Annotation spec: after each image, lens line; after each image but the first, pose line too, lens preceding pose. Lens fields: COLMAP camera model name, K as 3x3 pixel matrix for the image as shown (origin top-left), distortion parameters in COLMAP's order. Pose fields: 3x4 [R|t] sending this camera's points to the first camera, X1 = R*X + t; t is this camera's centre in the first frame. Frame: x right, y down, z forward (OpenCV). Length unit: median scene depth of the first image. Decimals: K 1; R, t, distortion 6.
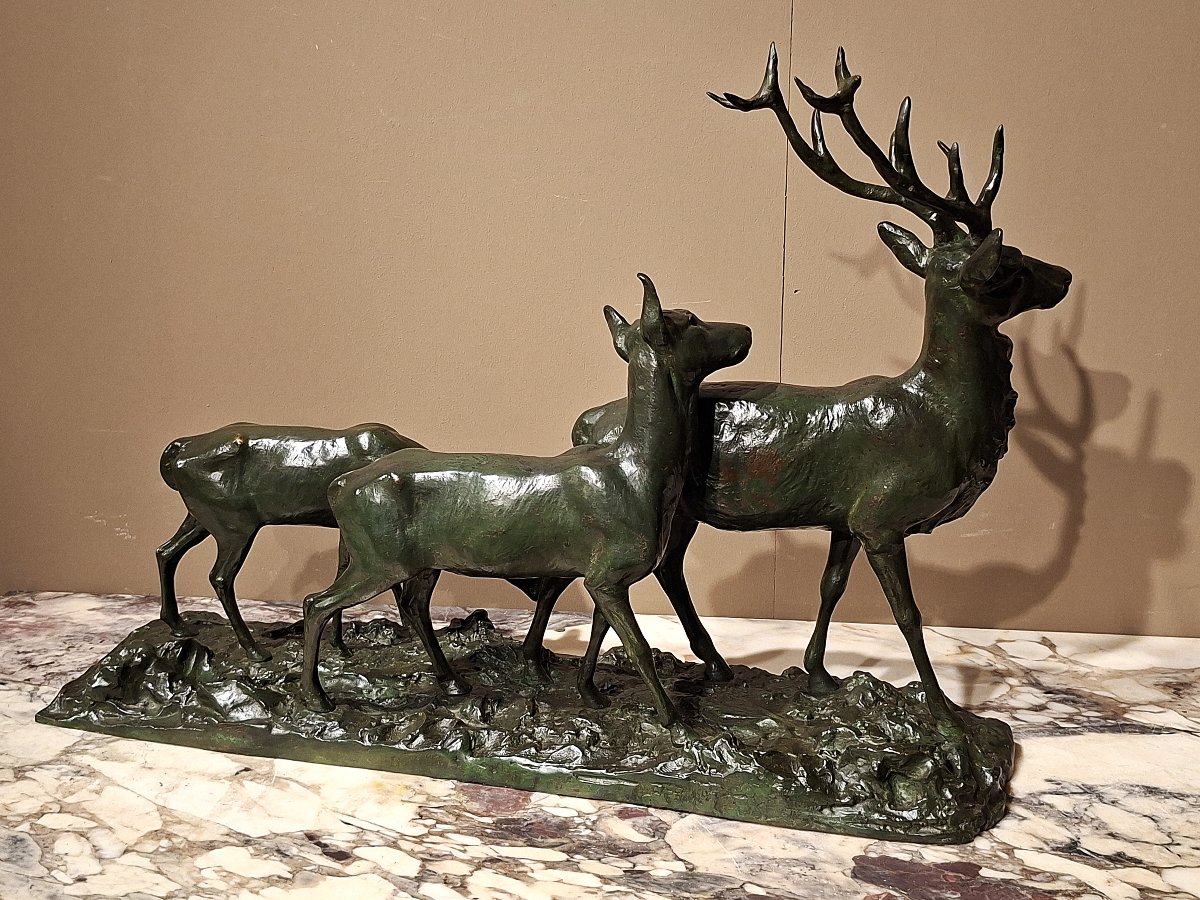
lens RADIAL K [[1487.2, 0, 598.7], [0, 1487.2, 445.9], [0, 0, 1]] dist [0.214144, -0.478041]
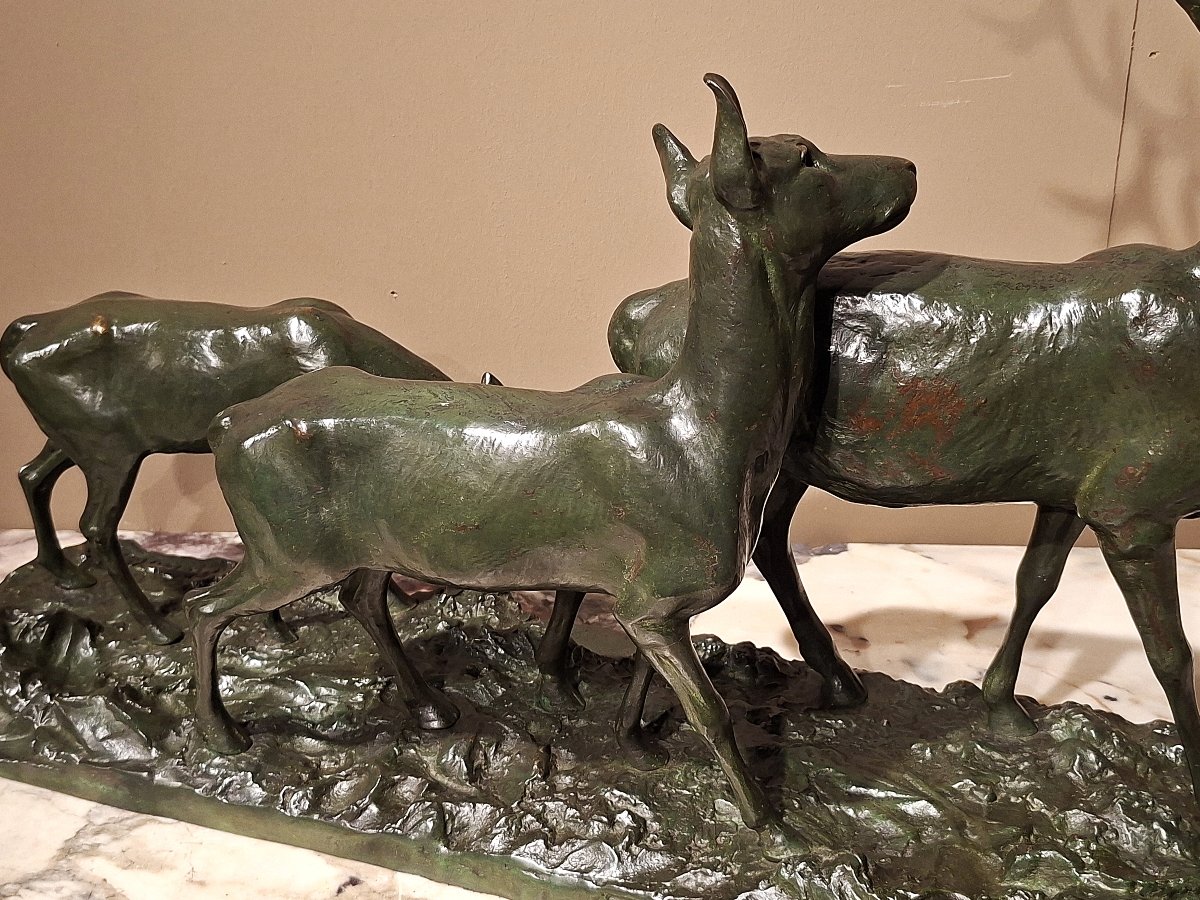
lens RADIAL K [[1487.2, 0, 598.7], [0, 1487.2, 445.9], [0, 0, 1]] dist [0.214144, -0.478041]
pose [[0.995738, 0.011855, -0.091467, 0.036277], [0.004958, 0.983390, 0.181435, -0.076821], [0.092099, -0.181115, 0.979140, 0.413843]]
